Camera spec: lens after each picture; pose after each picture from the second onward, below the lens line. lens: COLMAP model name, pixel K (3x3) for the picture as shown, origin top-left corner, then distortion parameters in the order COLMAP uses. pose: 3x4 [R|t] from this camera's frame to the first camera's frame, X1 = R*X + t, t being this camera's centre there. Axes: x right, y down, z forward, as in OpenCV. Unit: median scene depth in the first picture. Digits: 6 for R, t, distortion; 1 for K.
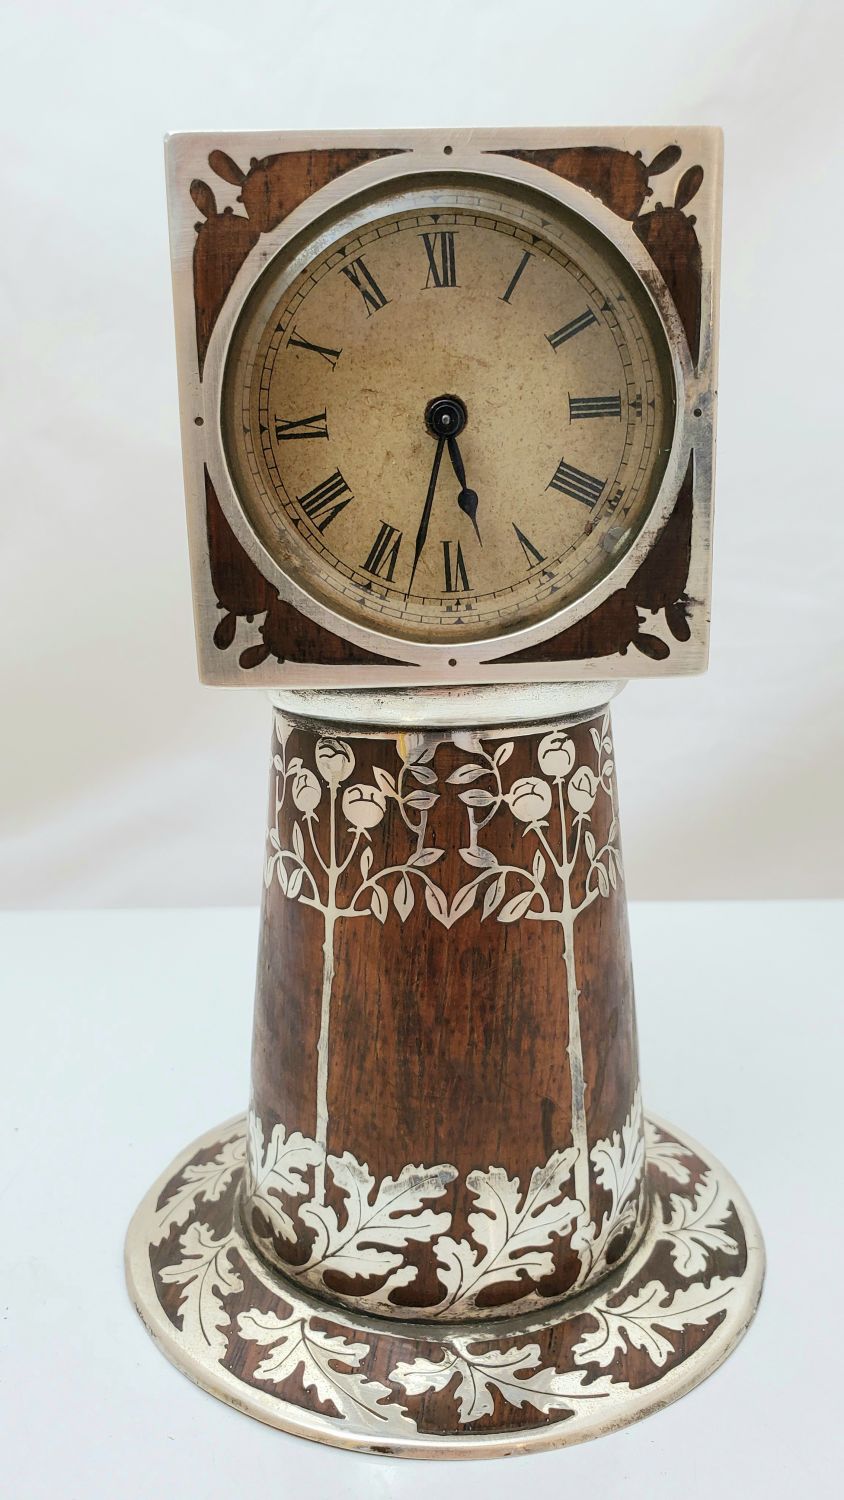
lens RADIAL K [[1066.1, 0, 422.0], [0, 1066.1, 750.0], [0, 0, 1]] dist [0.002446, -0.093148]
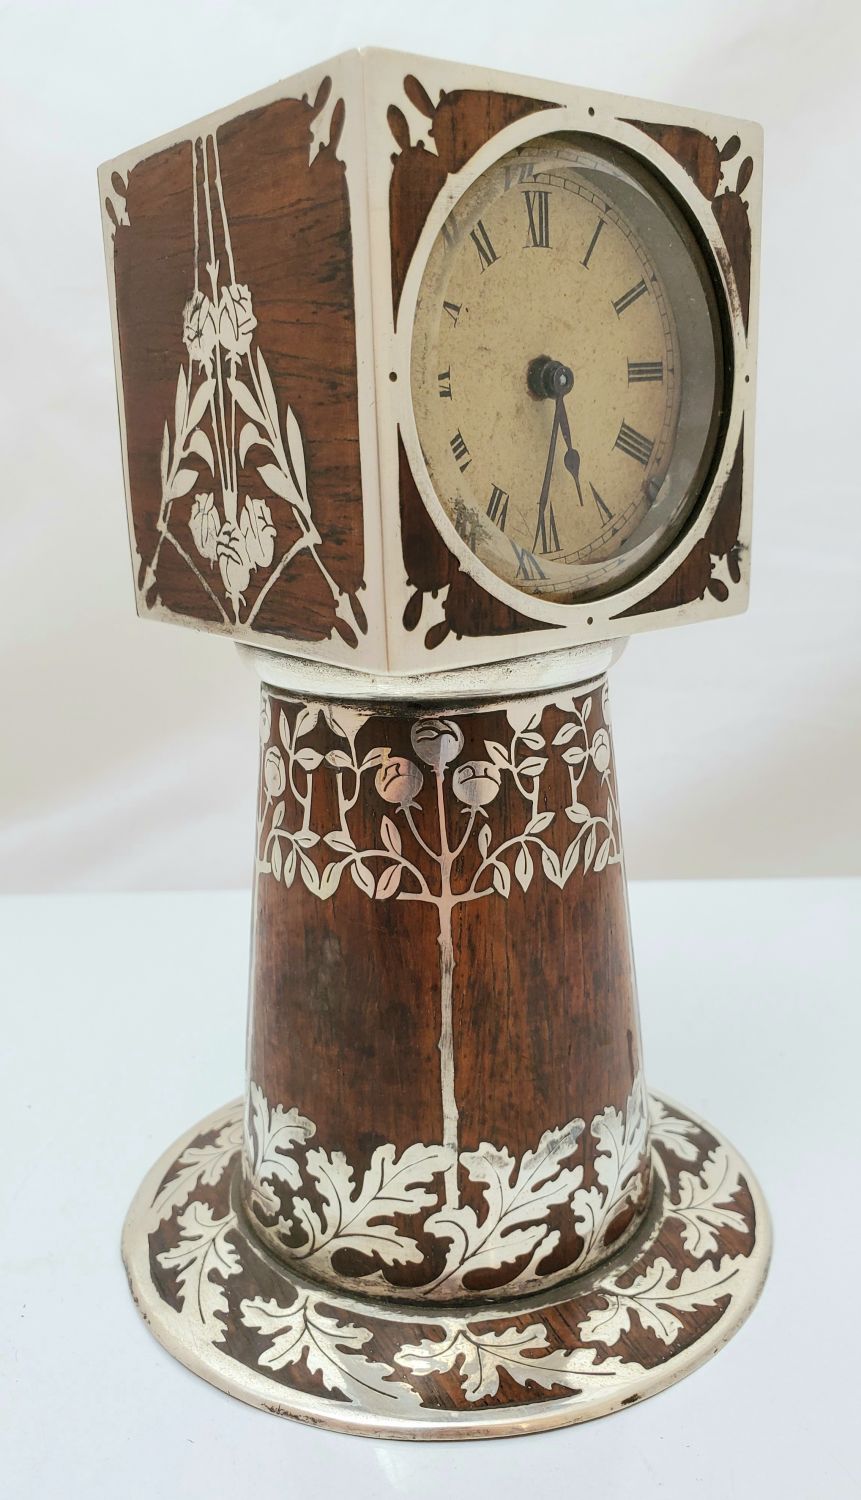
lens RADIAL K [[1089.2, 0, 430.5], [0, 1089.2, 750.0], [0, 0, 1]] dist [0.007560, -0.102105]
pose [[0.846106, -0.156857, 0.509412, -0.585864], [0.150546, 0.987132, 0.053905, -0.036428], [-0.511313, 0.031081, 0.858833, 0.173027]]
